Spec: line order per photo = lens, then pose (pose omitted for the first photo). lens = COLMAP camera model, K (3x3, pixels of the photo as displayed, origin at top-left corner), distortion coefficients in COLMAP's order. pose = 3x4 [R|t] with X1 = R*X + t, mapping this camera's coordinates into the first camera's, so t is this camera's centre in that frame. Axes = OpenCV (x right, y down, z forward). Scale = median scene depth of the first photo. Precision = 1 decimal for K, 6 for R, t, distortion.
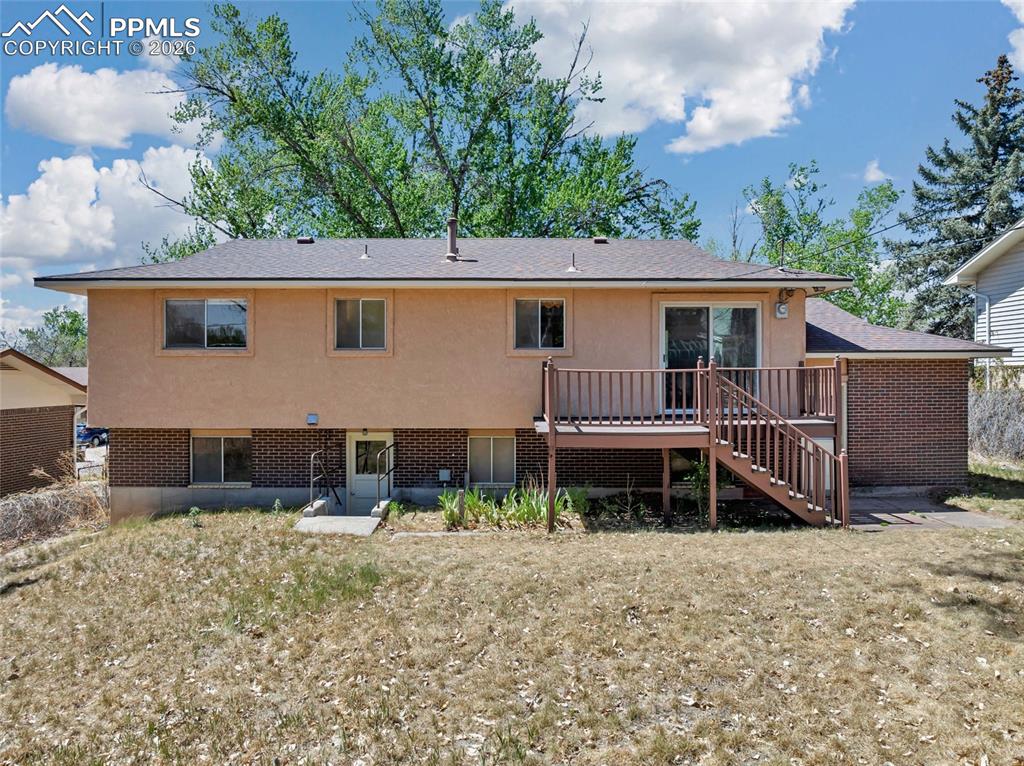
lens RADIAL K [[727.0, 0, 530.4], [0, 727.0, 380.5], [0, 0, 1]] dist [-0.043229, 0.008111]
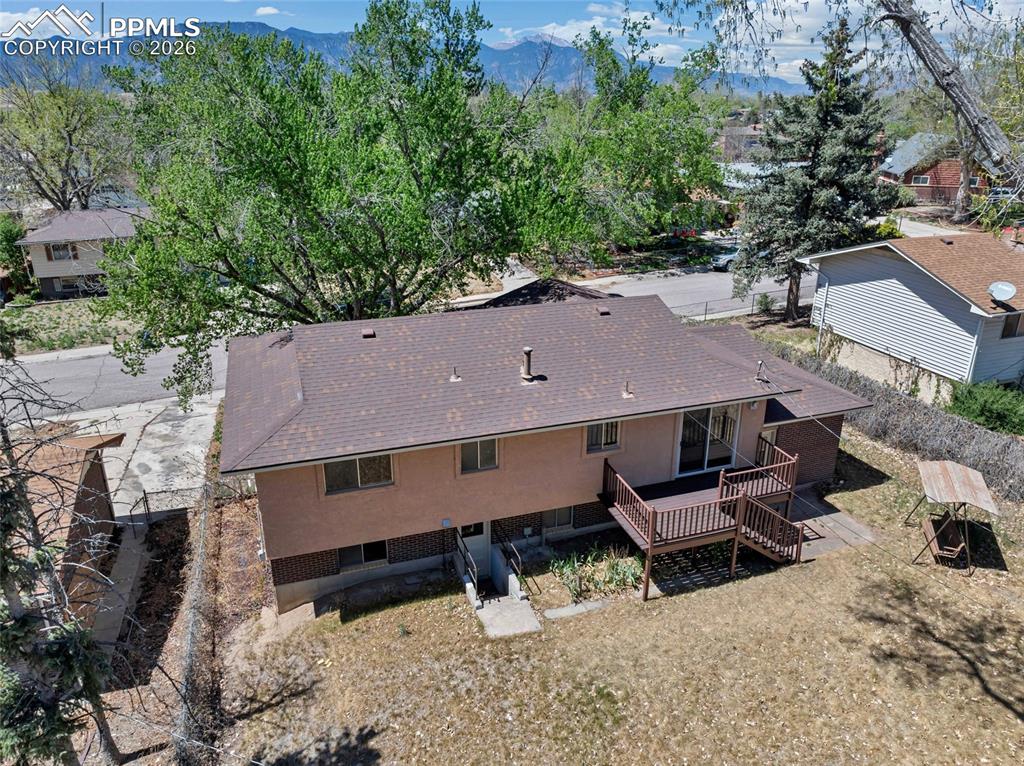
lens RADIAL K [[743.1, 0, 513.7], [0, 743.1, 365.0], [0, 0, 1]] dist [-0.030734, -0.003828]
pose [[0.947232, -0.105067, 0.302841, -0.565575], [-0.005765, 0.939020, 0.343814, -0.690077], [-0.320497, -0.327418, 0.888864, -0.162255]]
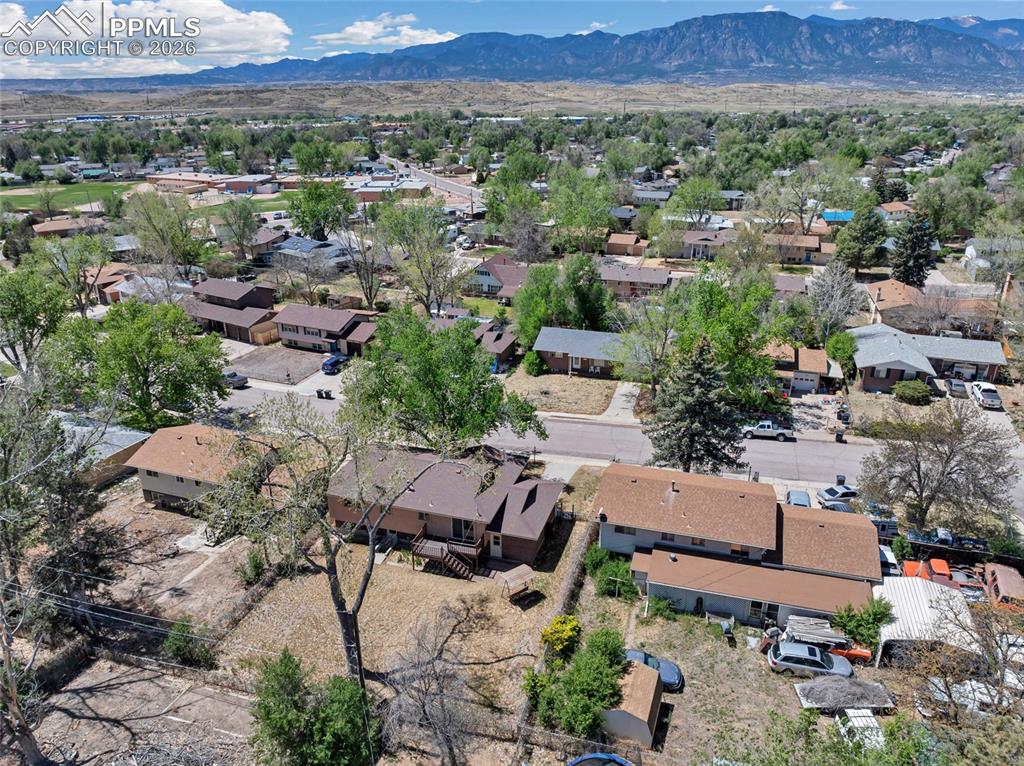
lens RADIAL K [[727.9, 0, 512.0], [0, 727.9, 383.0], [0, 0, 1]] dist [-0.043042, 0.006679]
pose [[0.955782, 0.117476, -0.269591, 1.565068], [-0.006627, 0.925116, 0.379628, -2.402498], [0.294000, -0.361055, 0.884988, -2.315050]]
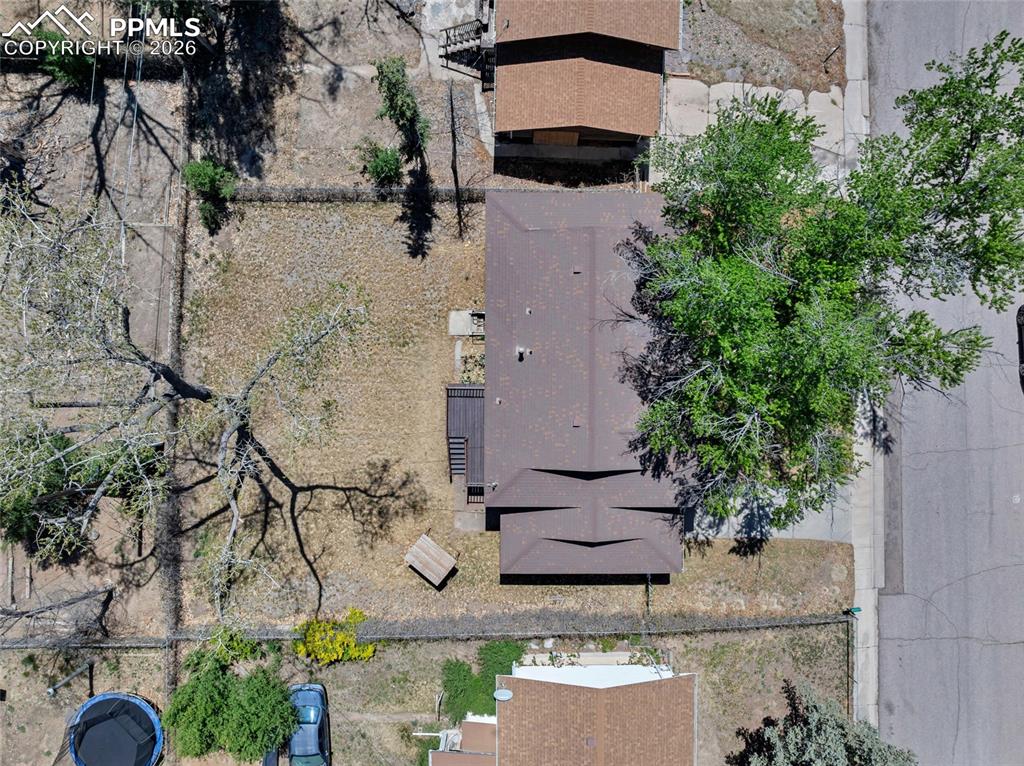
lens RADIAL K [[727.9, 0, 512.0], [0, 727.9, 383.0], [0, 0, 1]] dist [-0.043042, 0.006679]
pose [[-0.009662, 0.999787, 0.018244, -0.048400], [0.003559, -0.018211, 0.999828, -2.669156], [0.999947, 0.009725, -0.003382, 1.066523]]
